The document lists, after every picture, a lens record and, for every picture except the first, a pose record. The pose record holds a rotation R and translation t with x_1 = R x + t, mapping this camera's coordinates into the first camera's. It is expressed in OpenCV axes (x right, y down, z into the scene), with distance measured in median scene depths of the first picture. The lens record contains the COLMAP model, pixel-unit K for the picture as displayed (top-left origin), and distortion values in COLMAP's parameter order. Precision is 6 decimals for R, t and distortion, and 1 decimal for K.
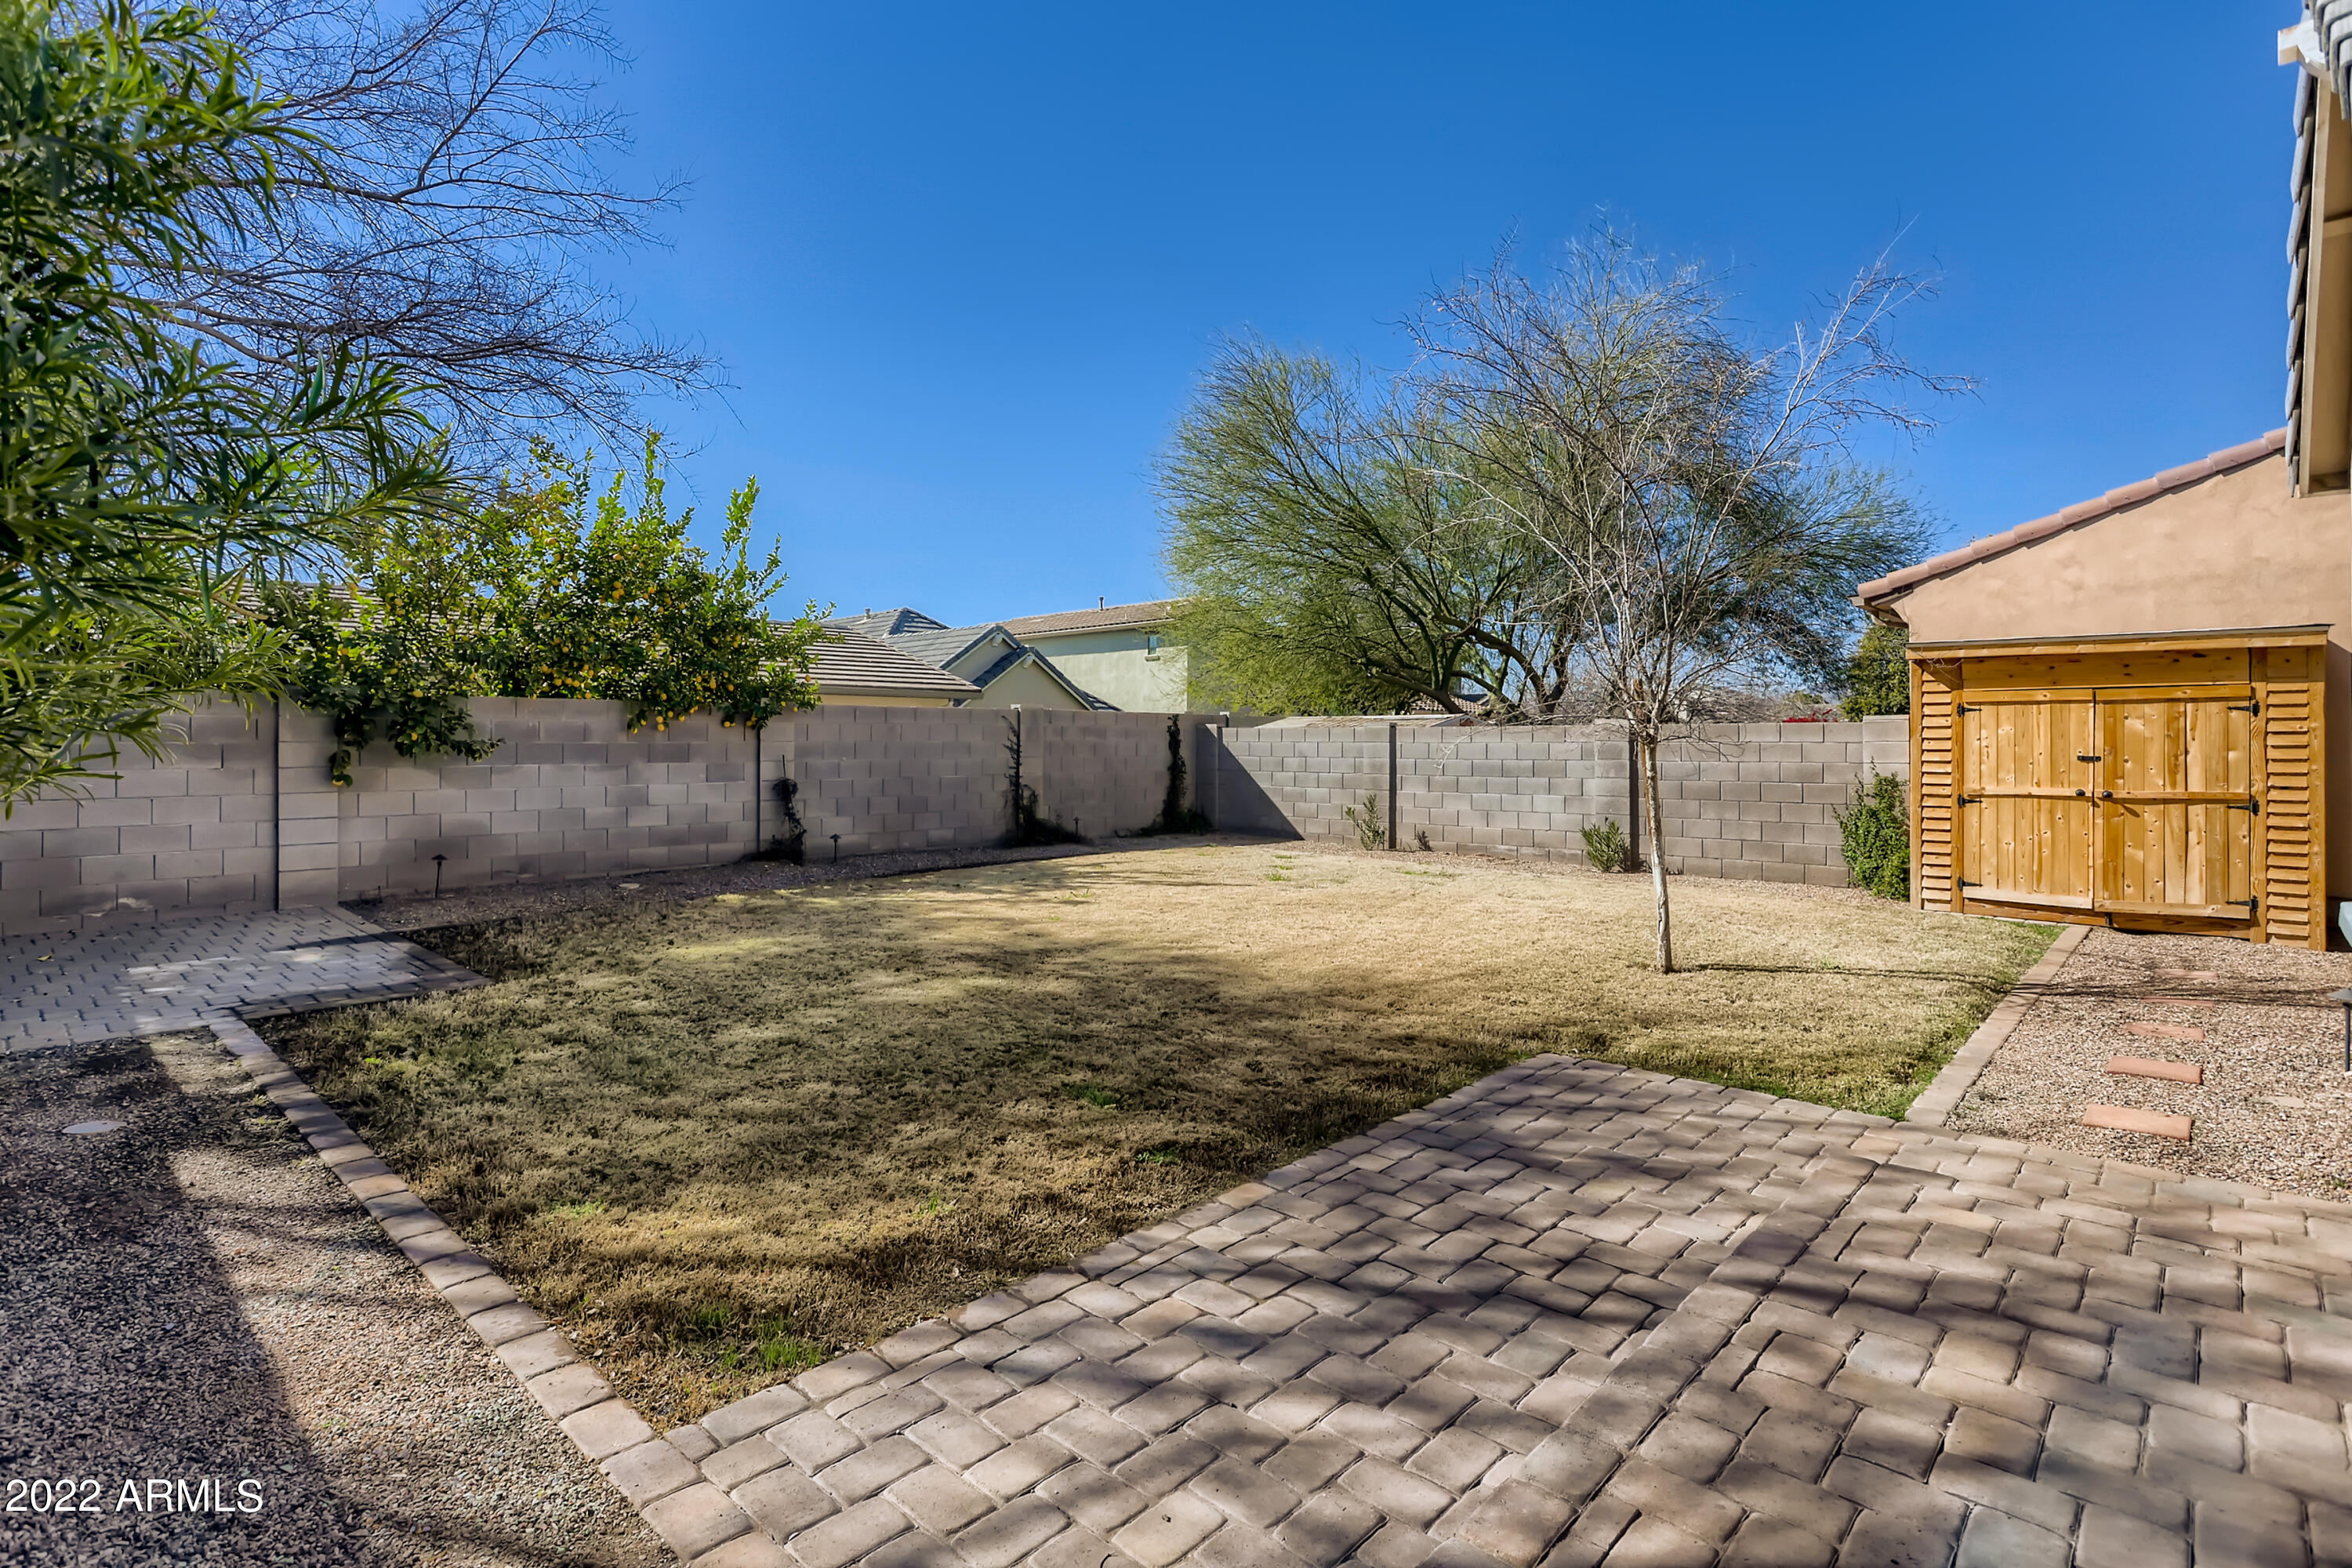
lens RADIAL K [[1147.6, 0, 1189.9], [0, 1147.6, 768.4], [0, 0, 1]] dist [-0.033427, 0.019733]
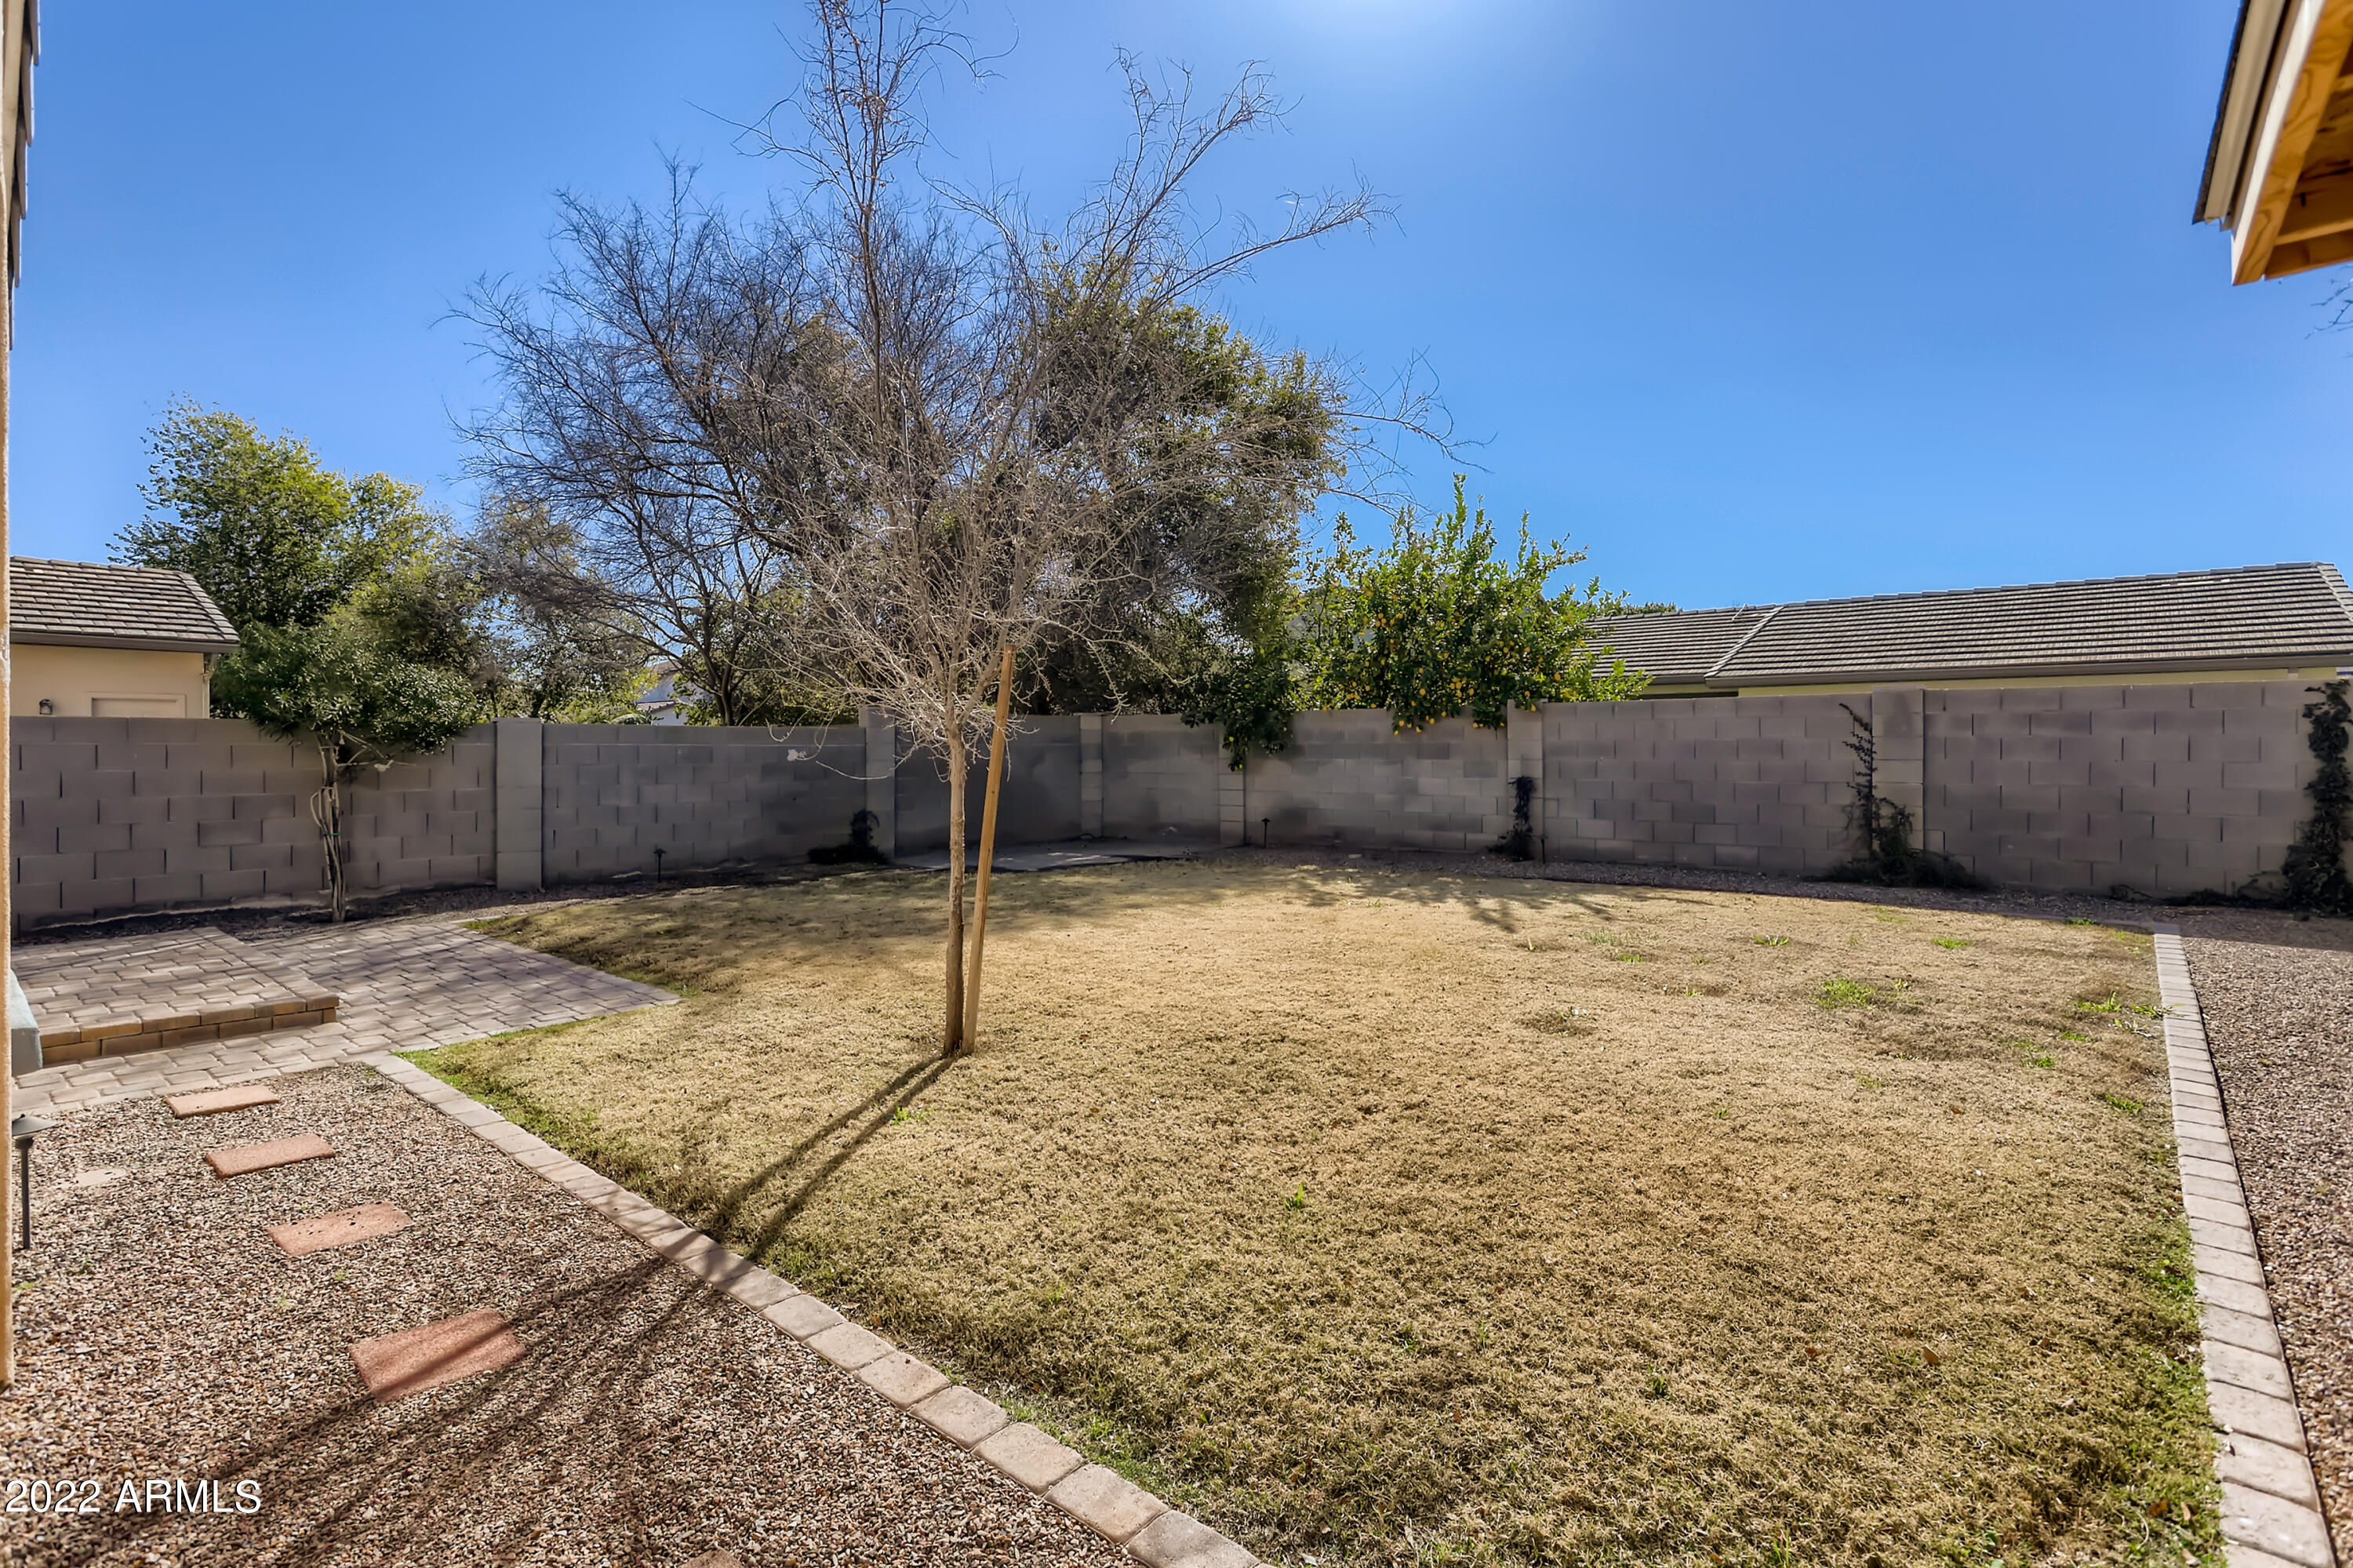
lens RADIAL K [[1148.1, 0, 1173.0], [0, 1148.1, 773.9], [0, 0, 1]] dist [-0.033427, 0.019733]
pose [[0.049363, 0.020681, -0.998567, 0.670947], [-0.019850, 0.999608, 0.019721, -0.007697], [0.998584, 0.018848, 0.049754, 0.652693]]
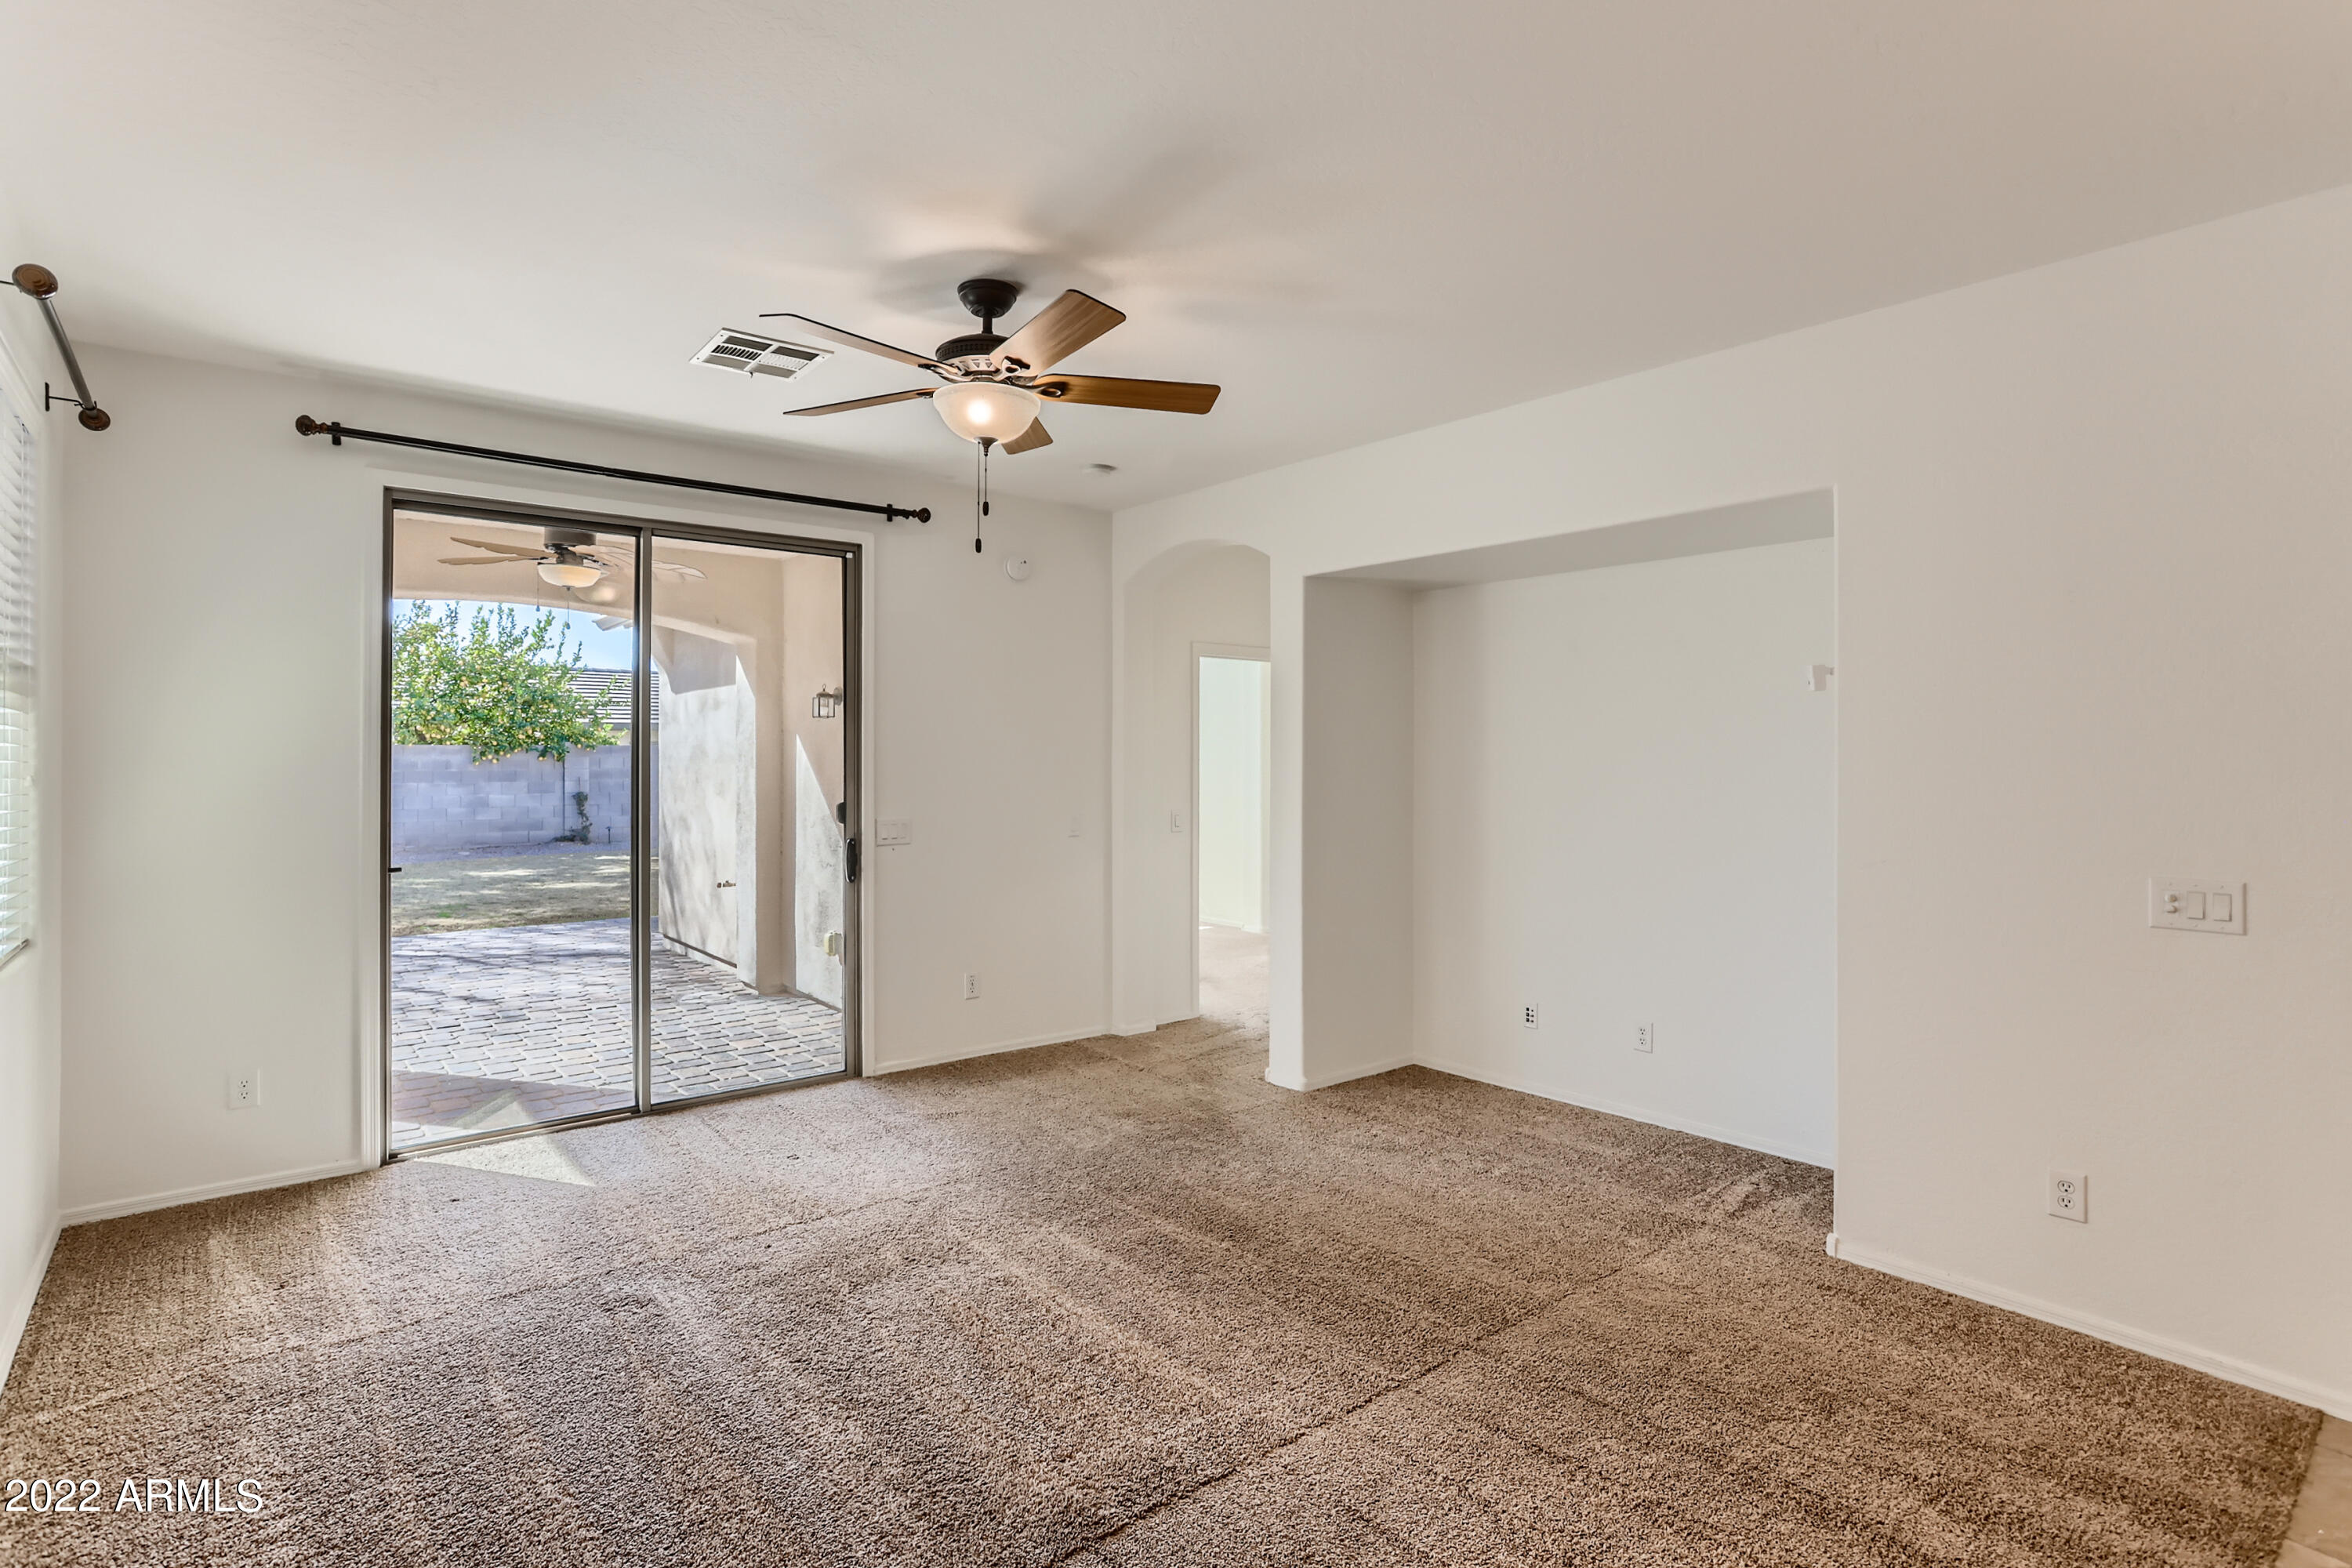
lens RADIAL K [[1147.6, 0, 1176.5], [0, 1147.6, 769.5], [0, 0, 1]] dist [-0.033427, 0.019733]
pose [[0.988599, -0.000868, -0.150570, 0.746136], [-0.000550, 0.999956, -0.009371, -0.007981], [0.150571, 0.009347, 0.988555, -0.484438]]
